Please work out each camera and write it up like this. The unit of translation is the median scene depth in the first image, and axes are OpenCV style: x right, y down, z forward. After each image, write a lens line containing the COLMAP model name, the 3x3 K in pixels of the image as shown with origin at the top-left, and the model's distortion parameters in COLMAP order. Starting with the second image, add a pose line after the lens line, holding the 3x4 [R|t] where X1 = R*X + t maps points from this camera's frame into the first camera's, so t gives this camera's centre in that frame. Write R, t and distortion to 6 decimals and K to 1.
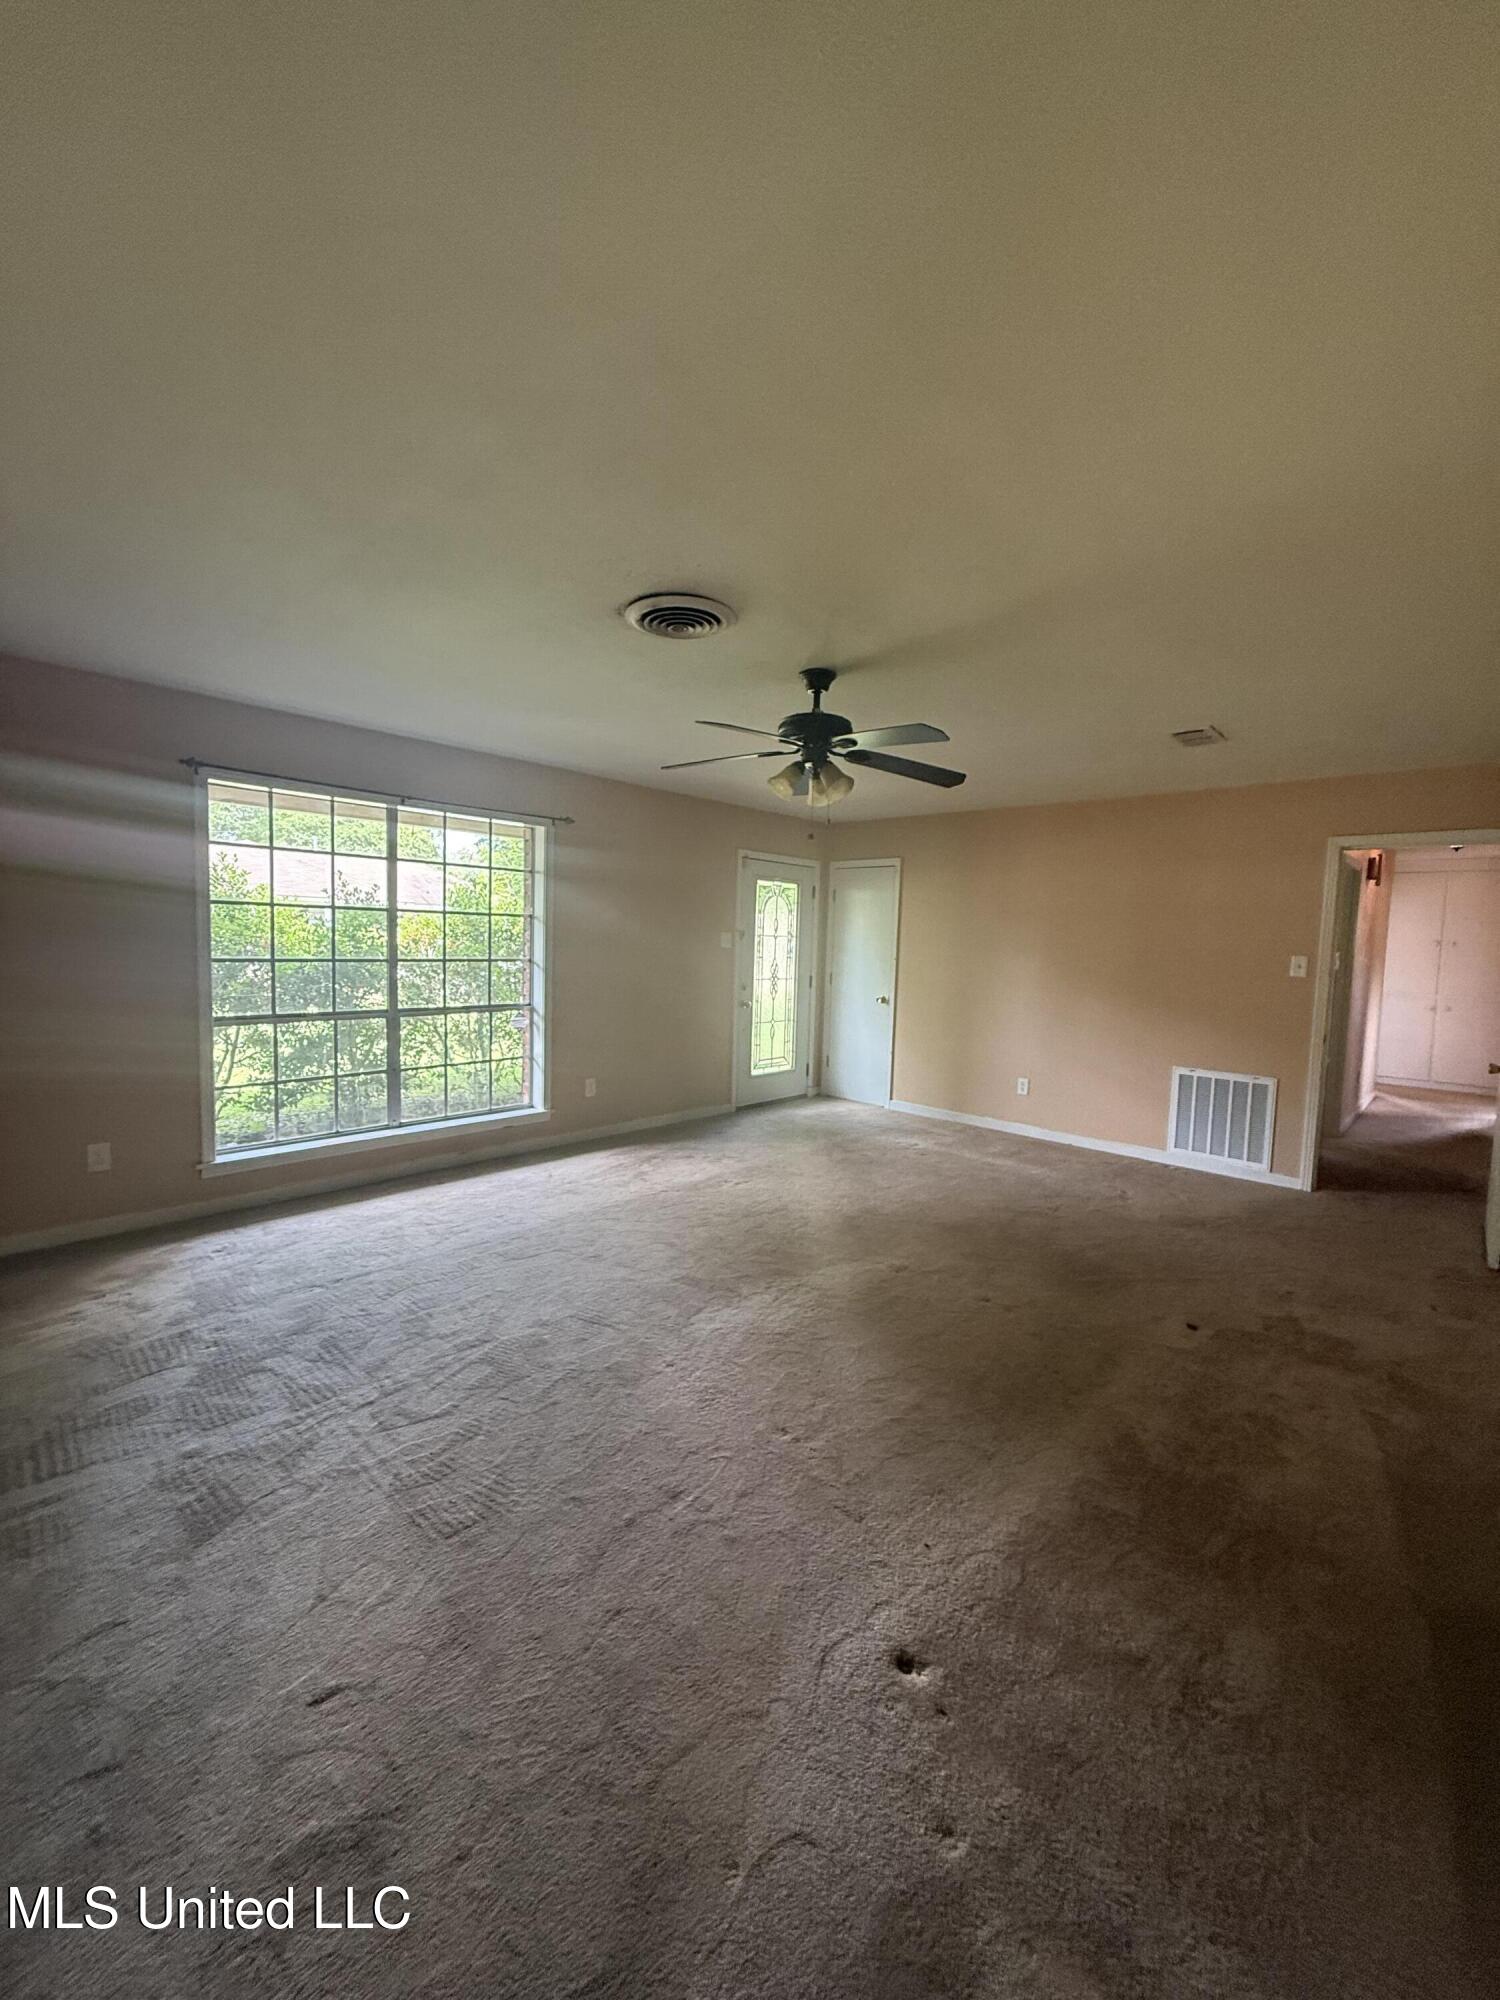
lens RADIAL K [[800.9, 0, 778.3], [0, 800.9, 994.0], [0, 0, 1]] dist [0.001203, 0.000435]
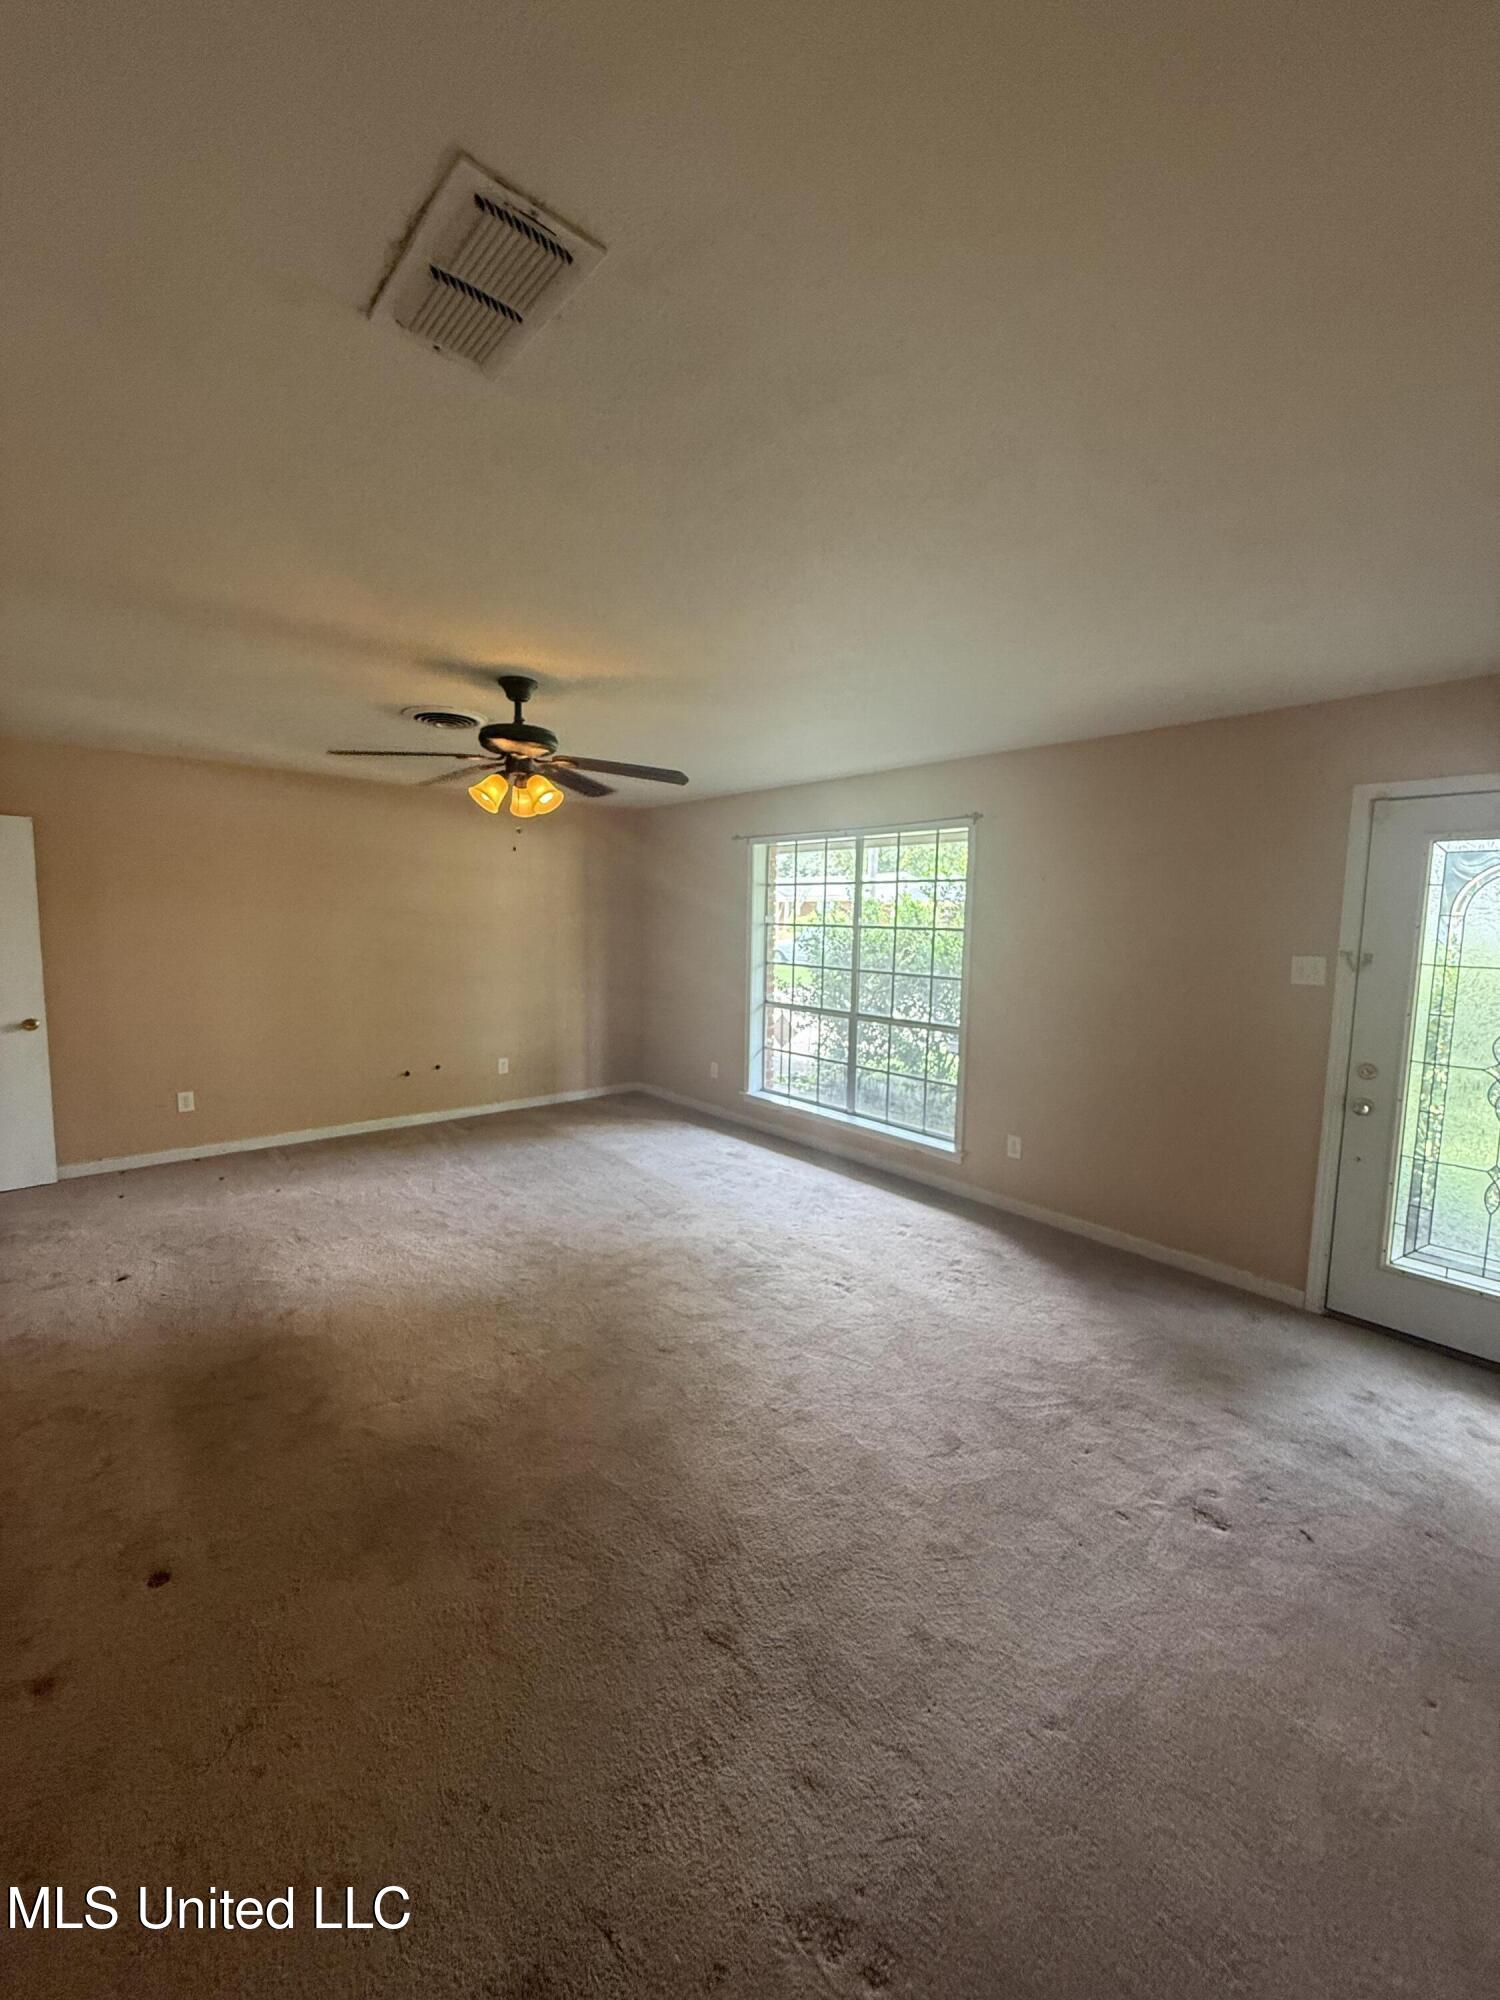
lens RADIAL K [[800.9, 0, 751.3], [0, 800.9, 1003.5], [0, 0, 1]] dist [0.001203, 0.000435]
pose [[-0.121281, 0.066118, -0.990414, 0.686195], [-0.103916, 0.991451, 0.078912, -0.070046], [0.987164, 0.112490, -0.113374, 0.989082]]
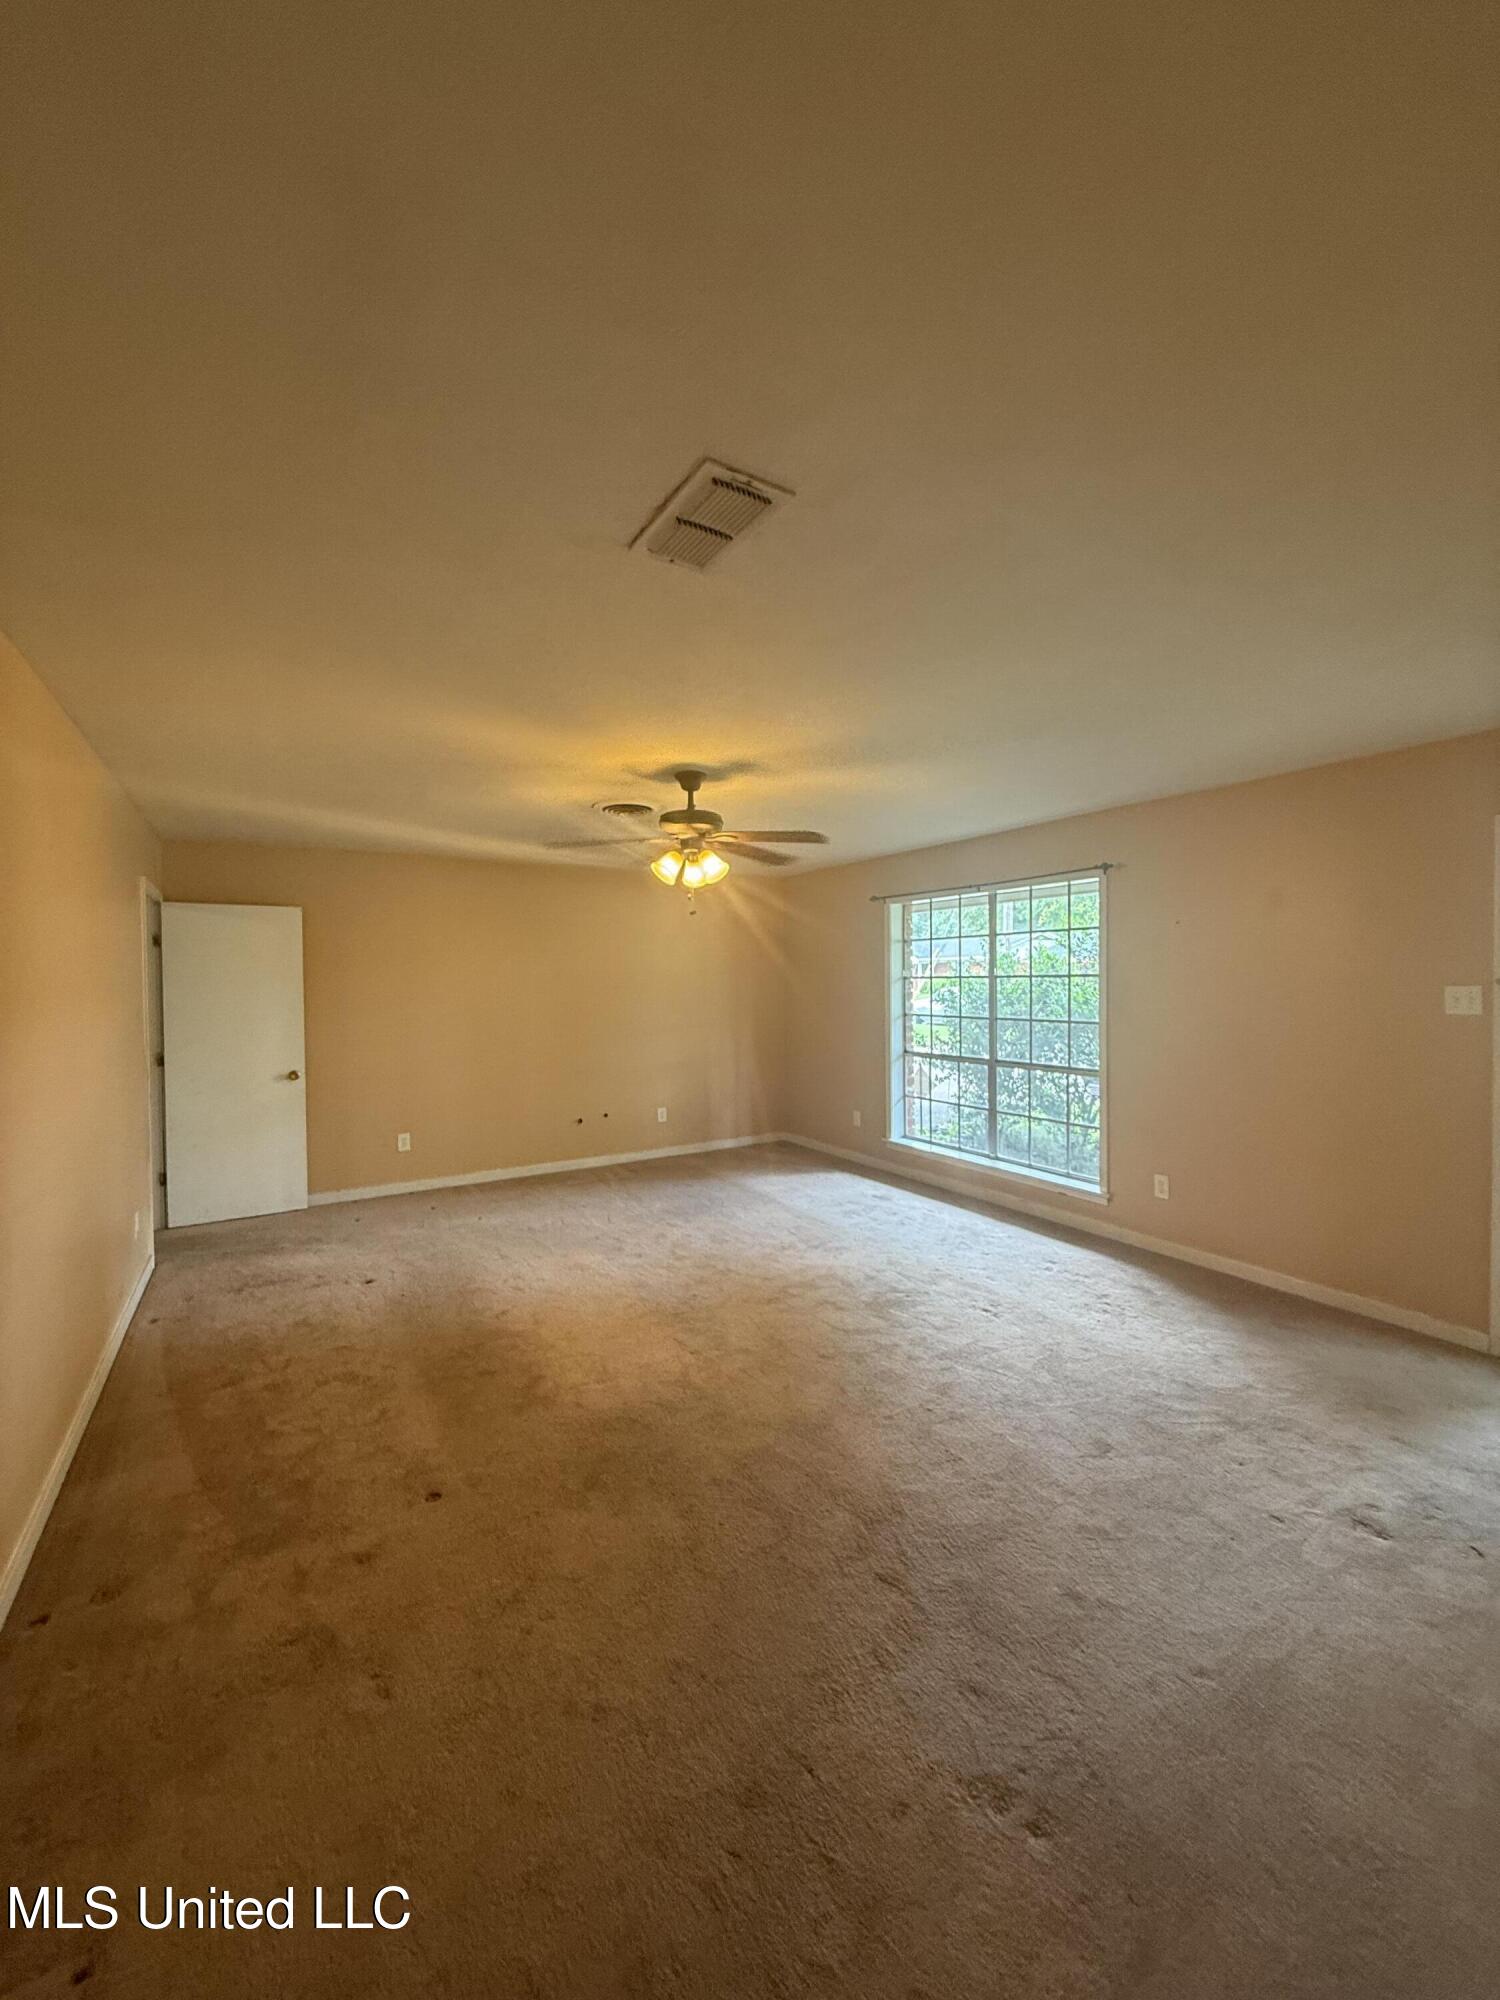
lens RADIAL K [[800.9, 0, 752.9], [0, 800.9, 1004.4], [0, 0, 1]] dist [0.001203, 0.000435]
pose [[-0.280549, -0.008758, -0.959800, 0.776254], [-0.077881, 0.996869, 0.013668, -0.051330], [0.956675, 0.078585, -0.280353, 0.991807]]
